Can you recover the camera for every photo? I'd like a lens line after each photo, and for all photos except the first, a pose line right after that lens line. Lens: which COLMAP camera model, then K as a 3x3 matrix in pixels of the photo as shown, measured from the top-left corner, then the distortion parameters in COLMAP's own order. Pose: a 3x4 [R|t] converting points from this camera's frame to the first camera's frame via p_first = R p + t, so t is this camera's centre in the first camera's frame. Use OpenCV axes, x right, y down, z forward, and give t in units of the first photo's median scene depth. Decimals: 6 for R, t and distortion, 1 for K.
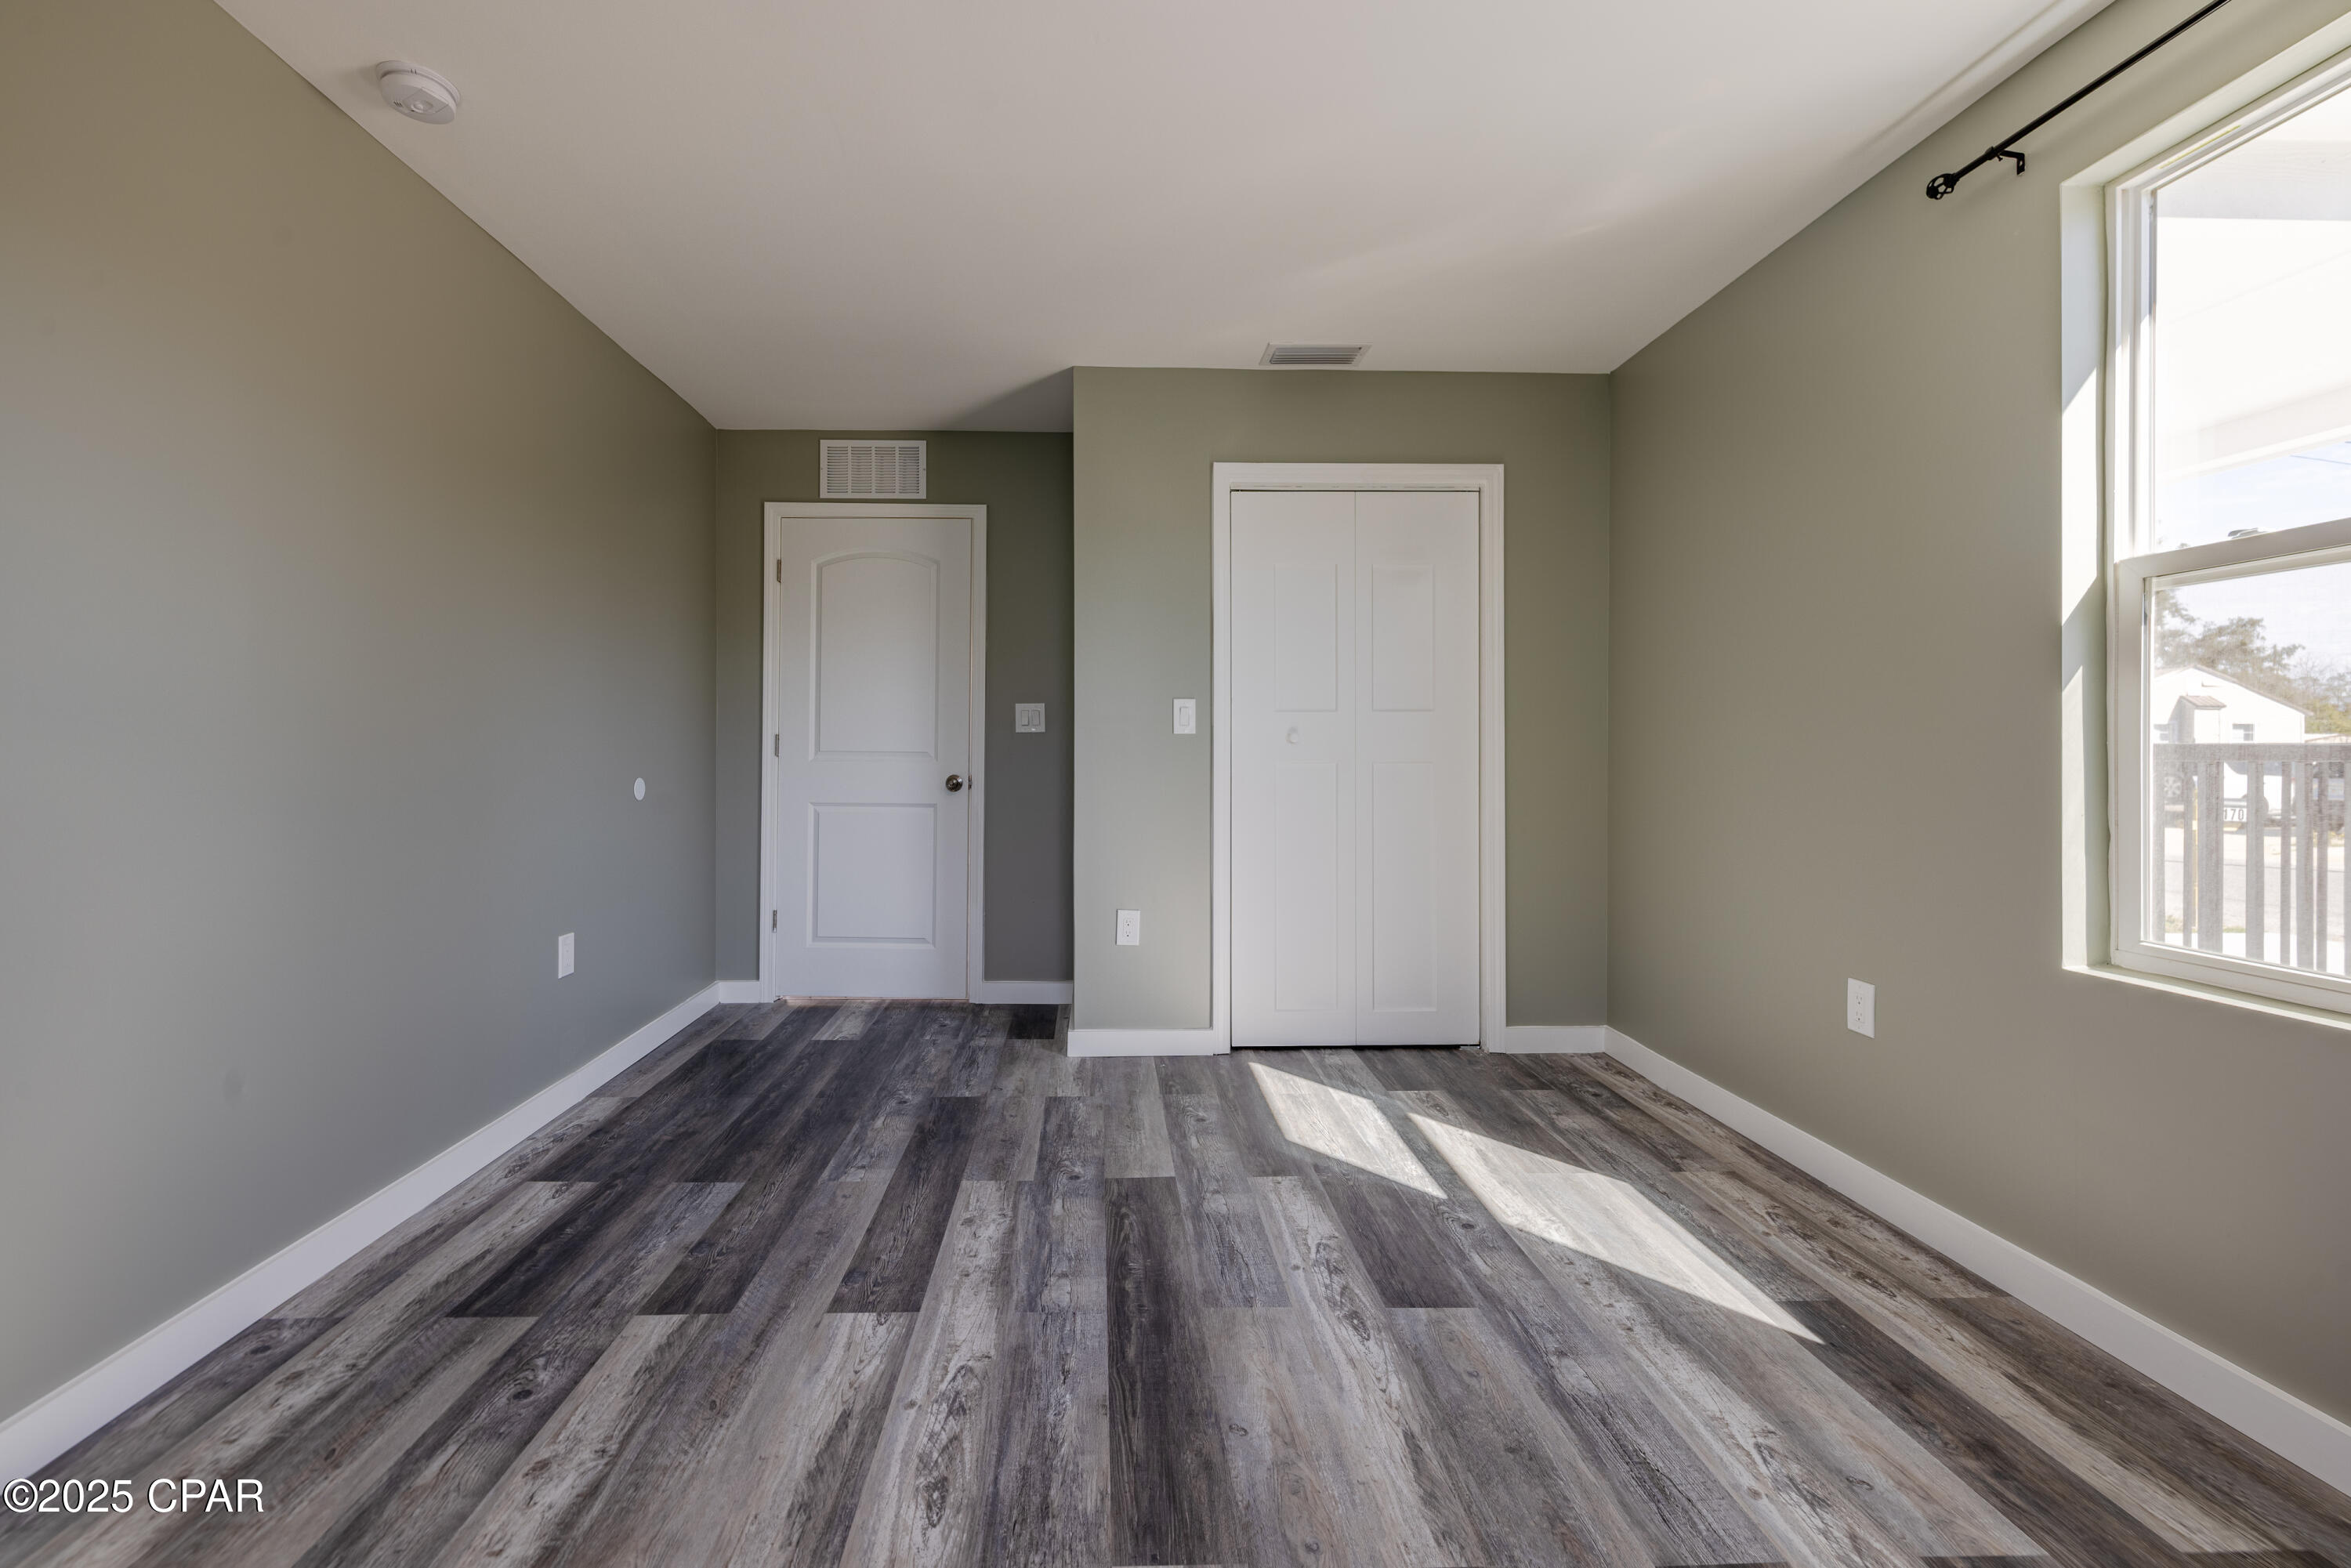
lens RADIAL K [[986.1, 0, 1170.6], [0, 986.1, 760.1], [0, 0, 1]] dist [0.000718, -0.000051]
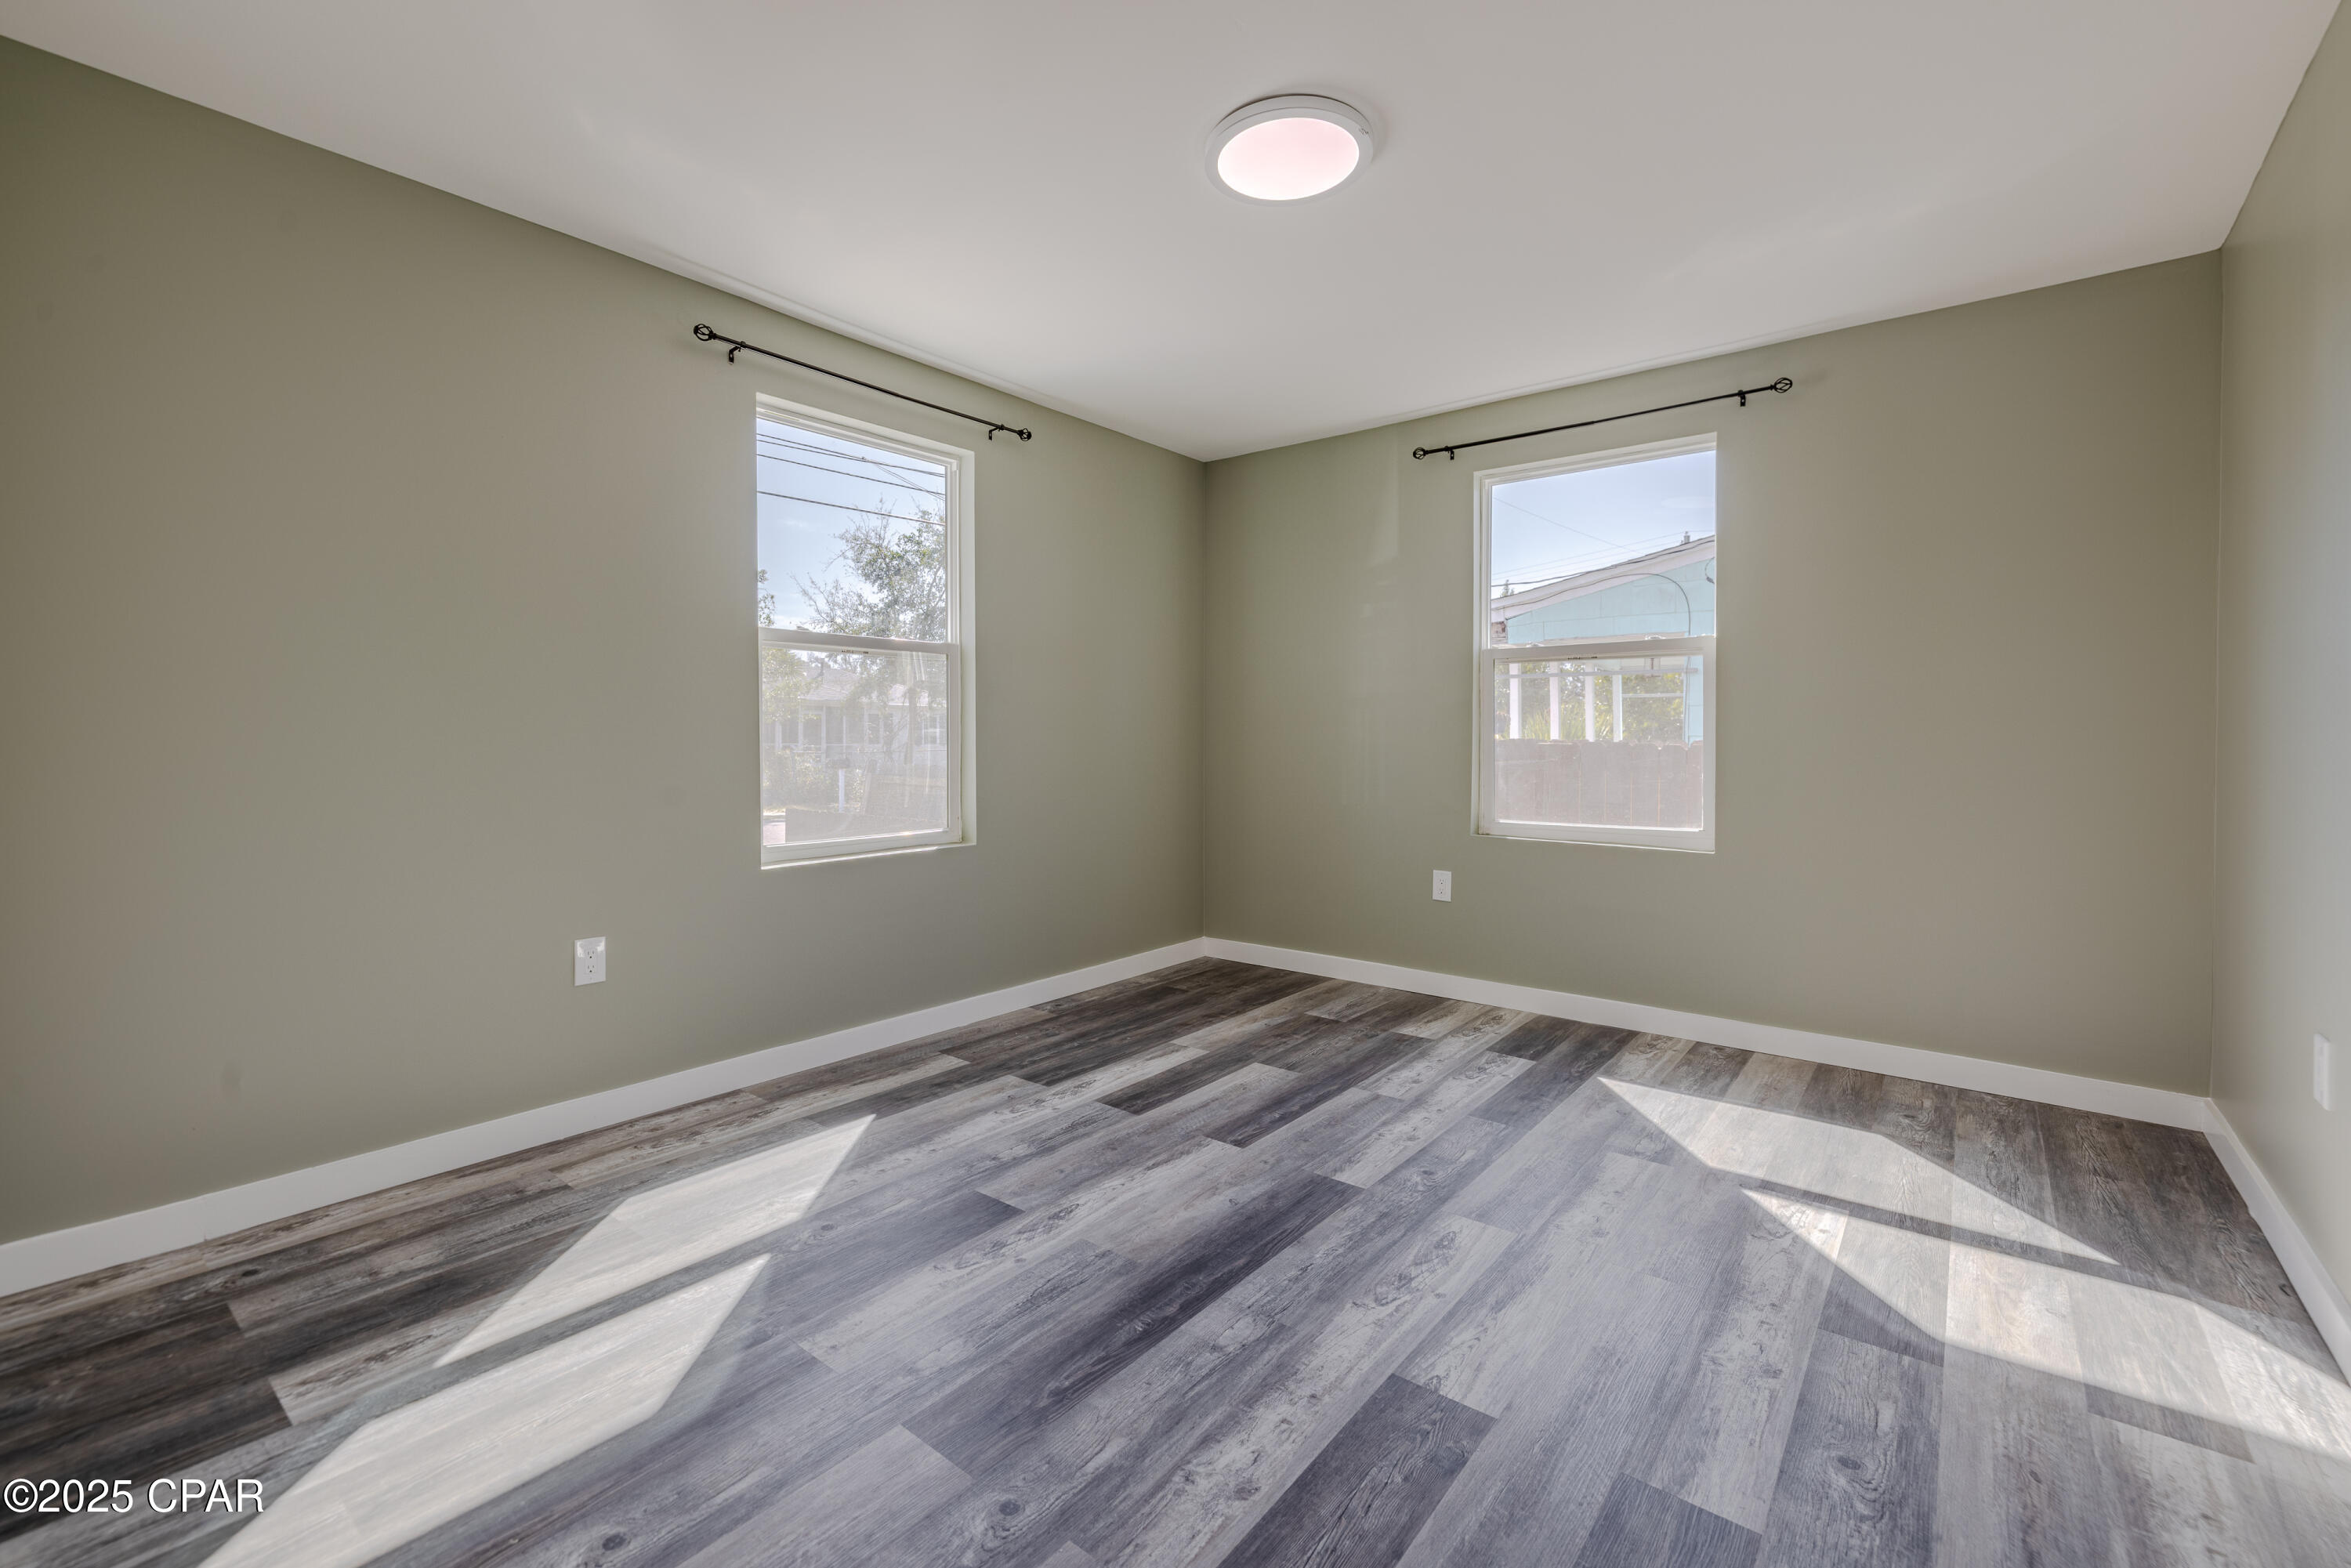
lens RADIAL K [[986.1, 0, 1170.6], [0, 986.1, 760.1], [0, 0, 1]] dist [0.000718, -0.000051]
pose [[-0.732203, -0.018034, 0.680848, -0.652160], [0.003909, 0.999522, 0.030679, -0.003223], [-0.681075, 0.025125, -0.731782, 1.652609]]
